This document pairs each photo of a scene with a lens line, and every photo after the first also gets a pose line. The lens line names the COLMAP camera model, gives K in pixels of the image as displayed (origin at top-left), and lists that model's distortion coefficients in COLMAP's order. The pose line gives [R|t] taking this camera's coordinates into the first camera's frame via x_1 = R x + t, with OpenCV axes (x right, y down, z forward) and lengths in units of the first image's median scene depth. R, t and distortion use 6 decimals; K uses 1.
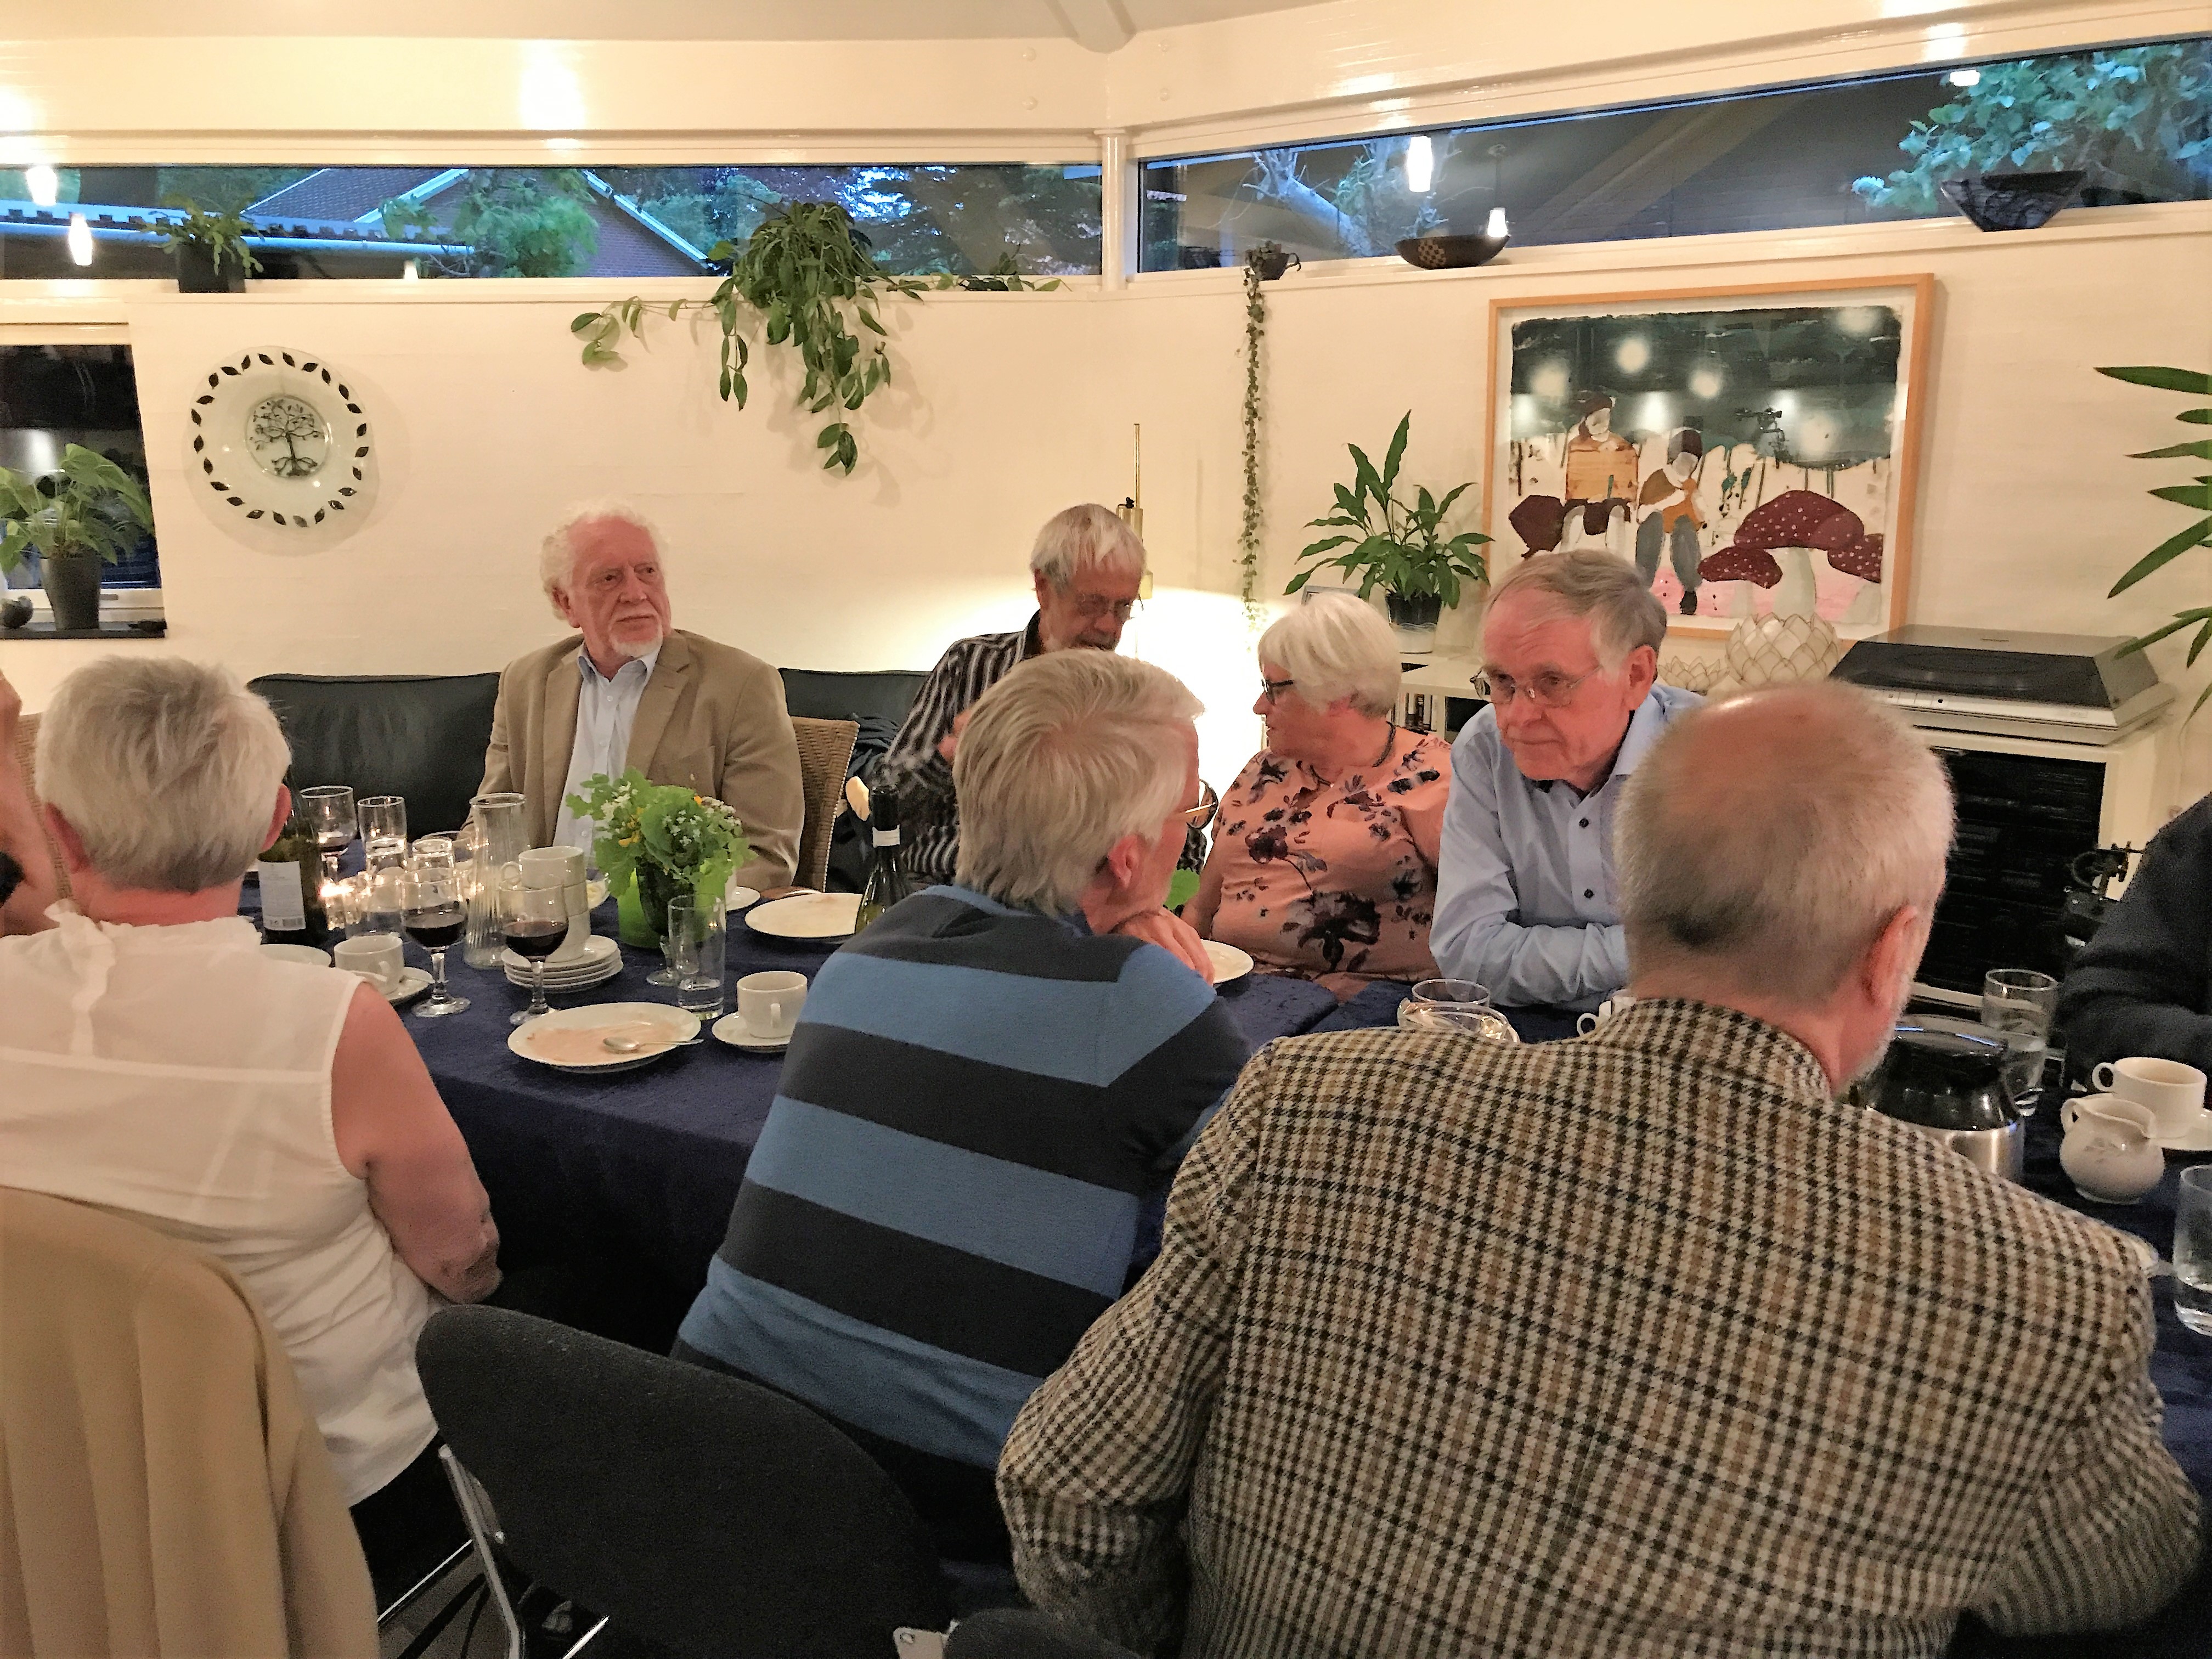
lens RADIAL K [[1820.6, 0, 1107.9], [0, 1820.6, 809.5], [0, 0, 1]] dist [0.014070, -0.005718]
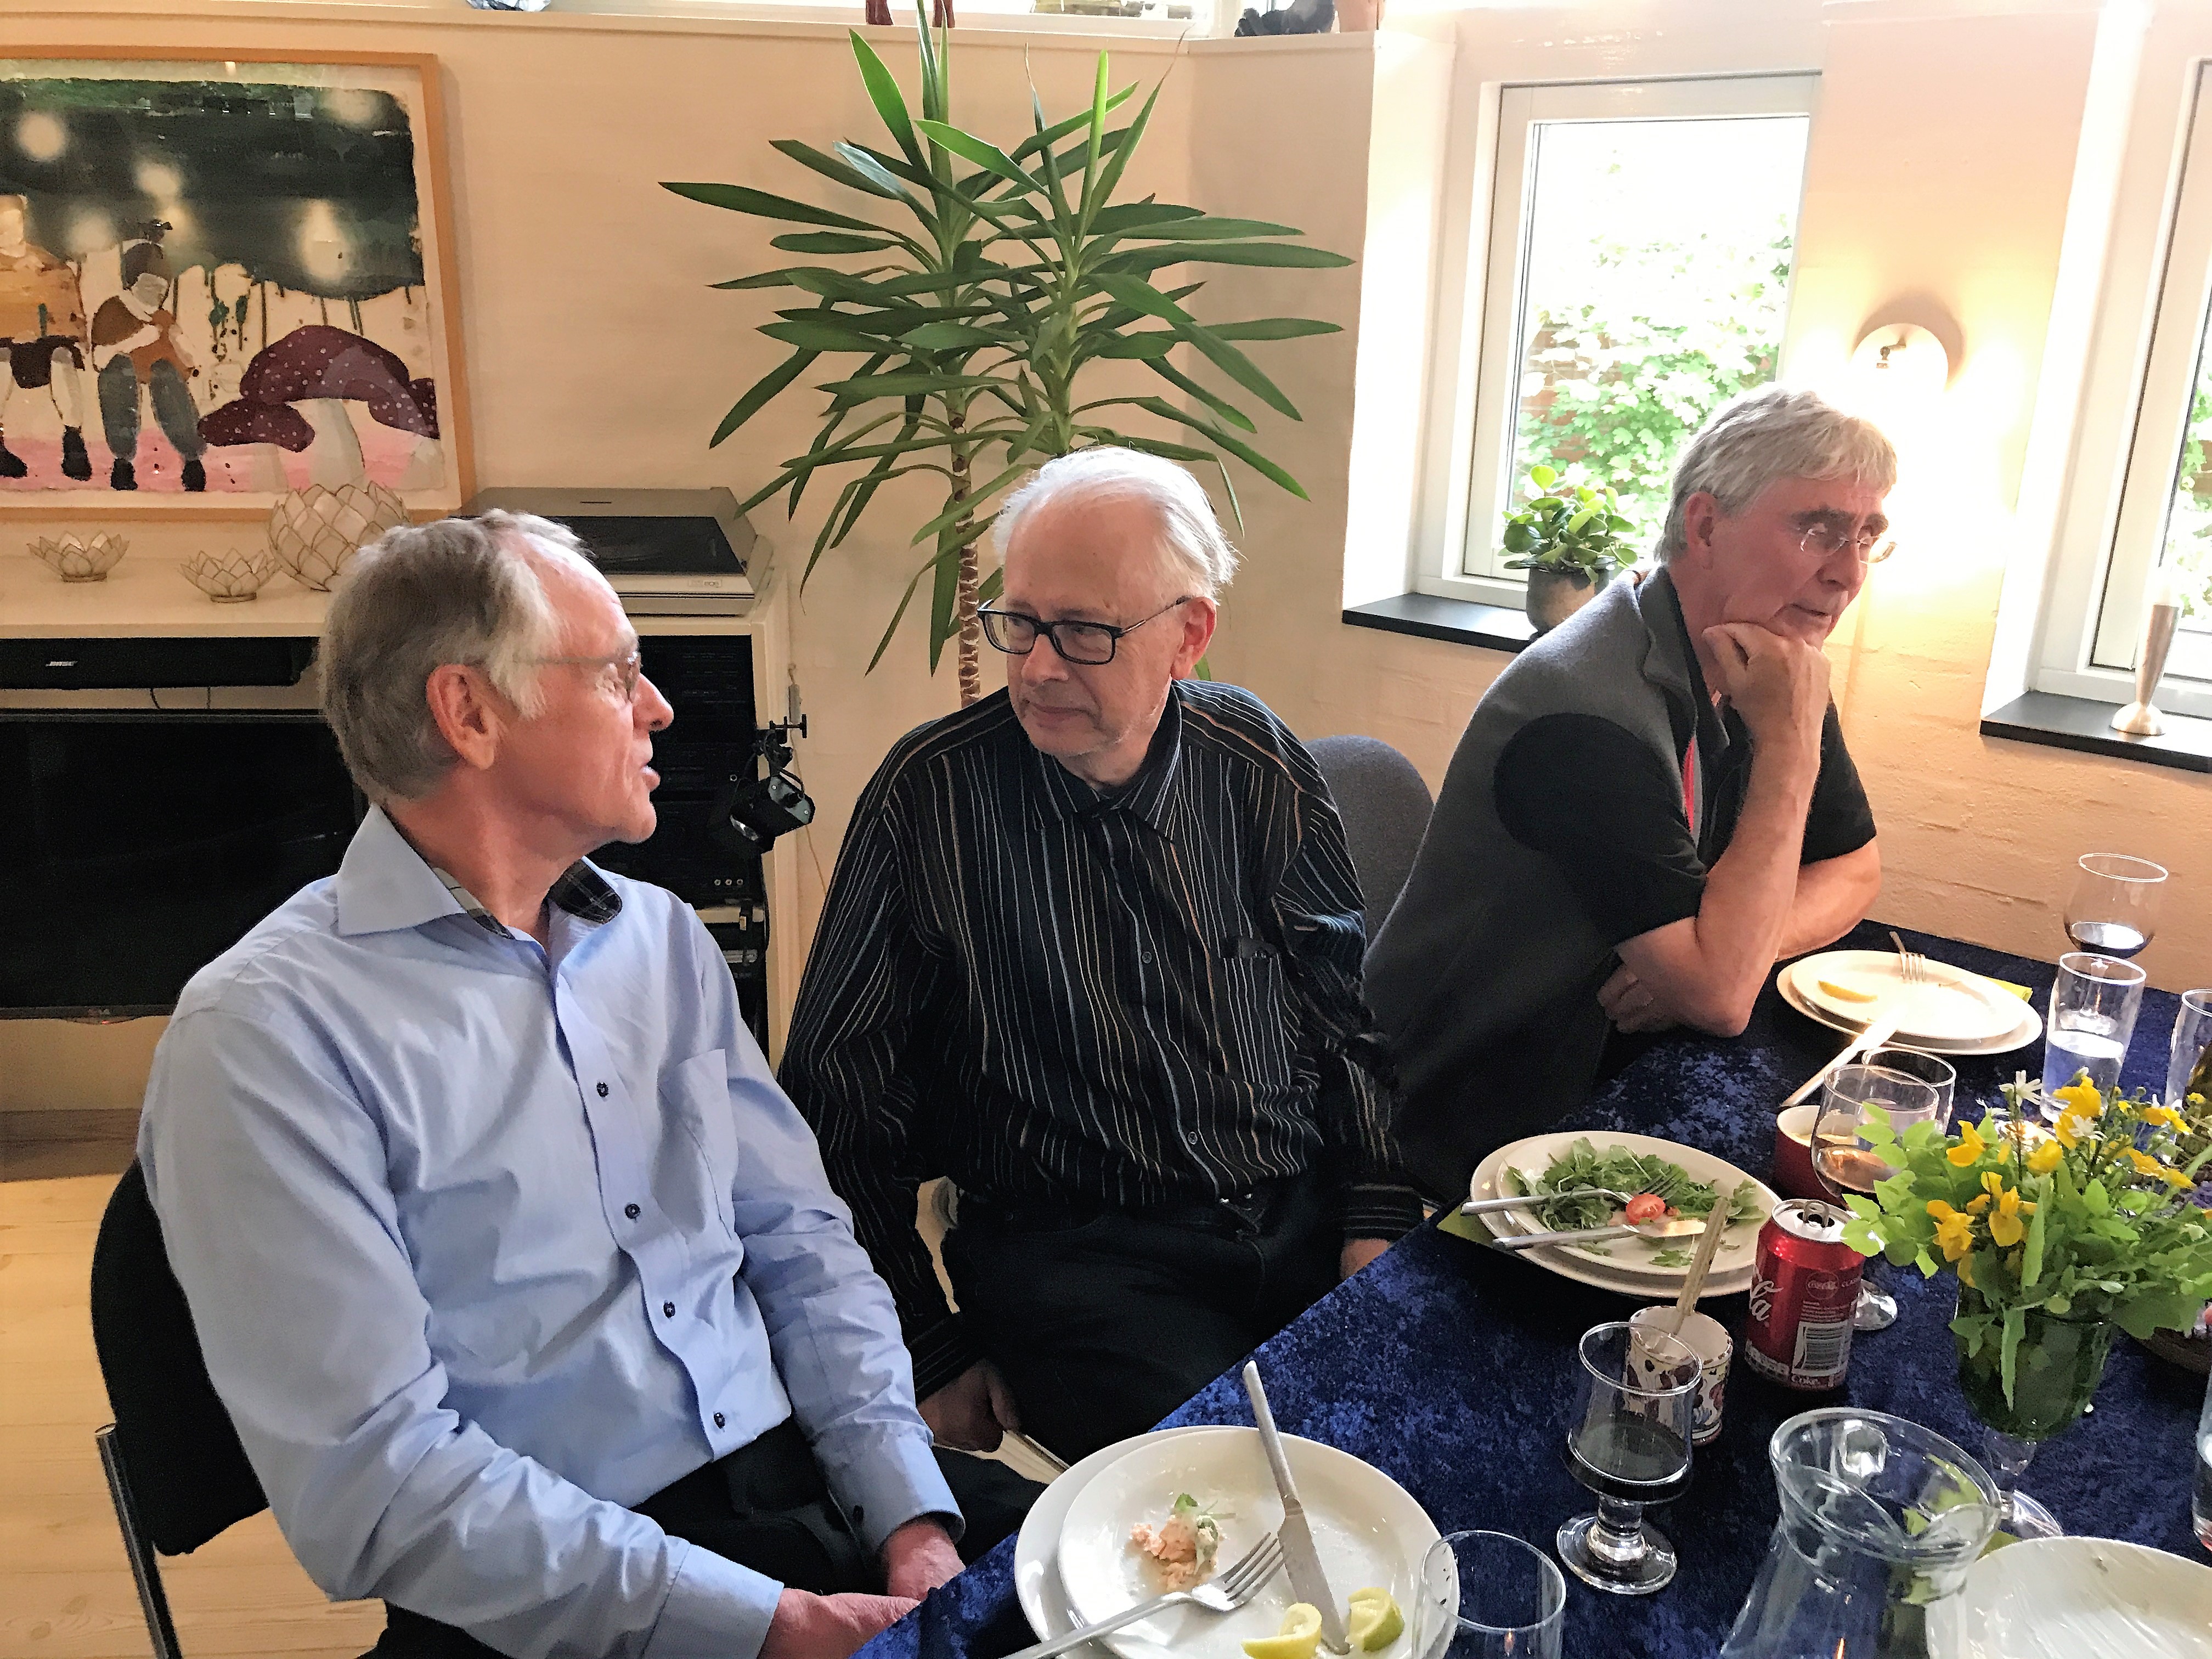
lens RADIAL K [[1820.6, 0, 1130.8], [0, 1820.6, 813.5], [0, 0, 1]] dist [0.014070, -0.005718]
pose [[0.670483, -0.199088, 0.714714, 0.006469], [0.130805, 0.979955, 0.150263, -0.039070], [-0.730303, -0.007260, 0.683085, 0.193459]]
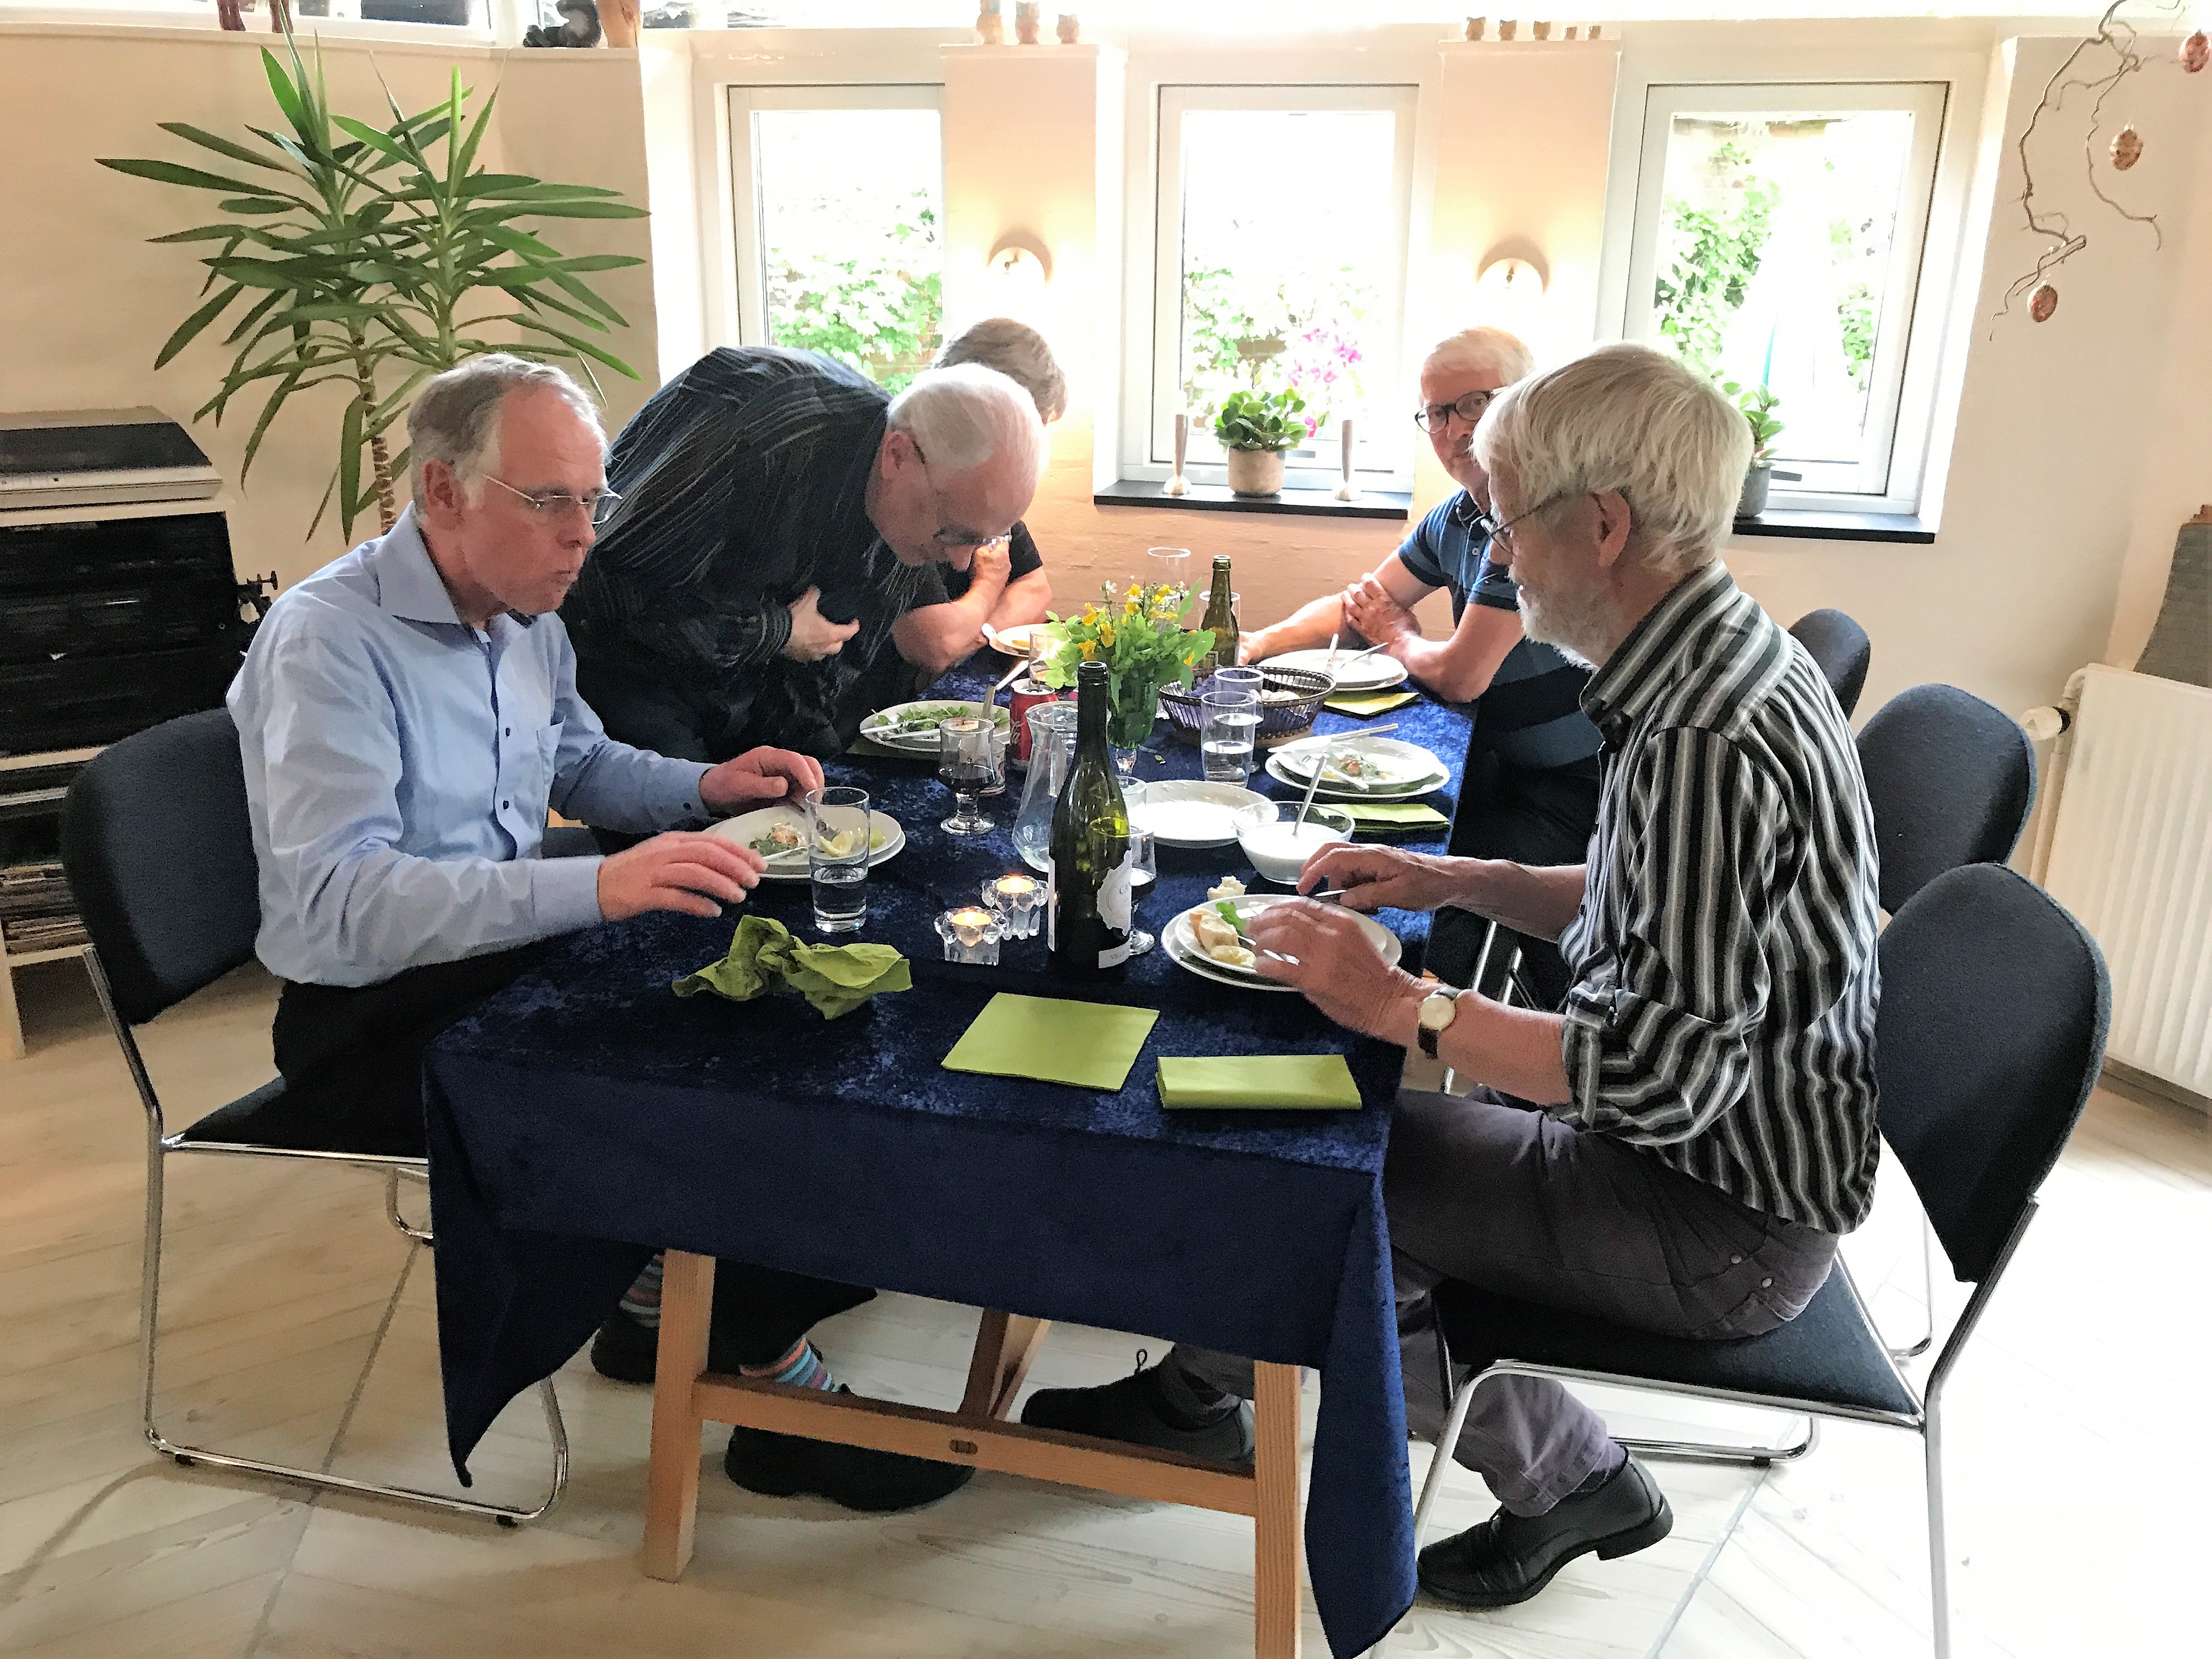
lens RADIAL K [[1820.6, 0, 1099.5], [0, 1820.6, 821.7], [0, 0, 1]] dist [0.014070, -0.005718]
pose [[0.295716, -0.294095, 0.908879, -0.324697], [0.191707, 0.950345, 0.245138, -0.012312], [-0.935842, 0.101747, 0.337412, 0.079525]]
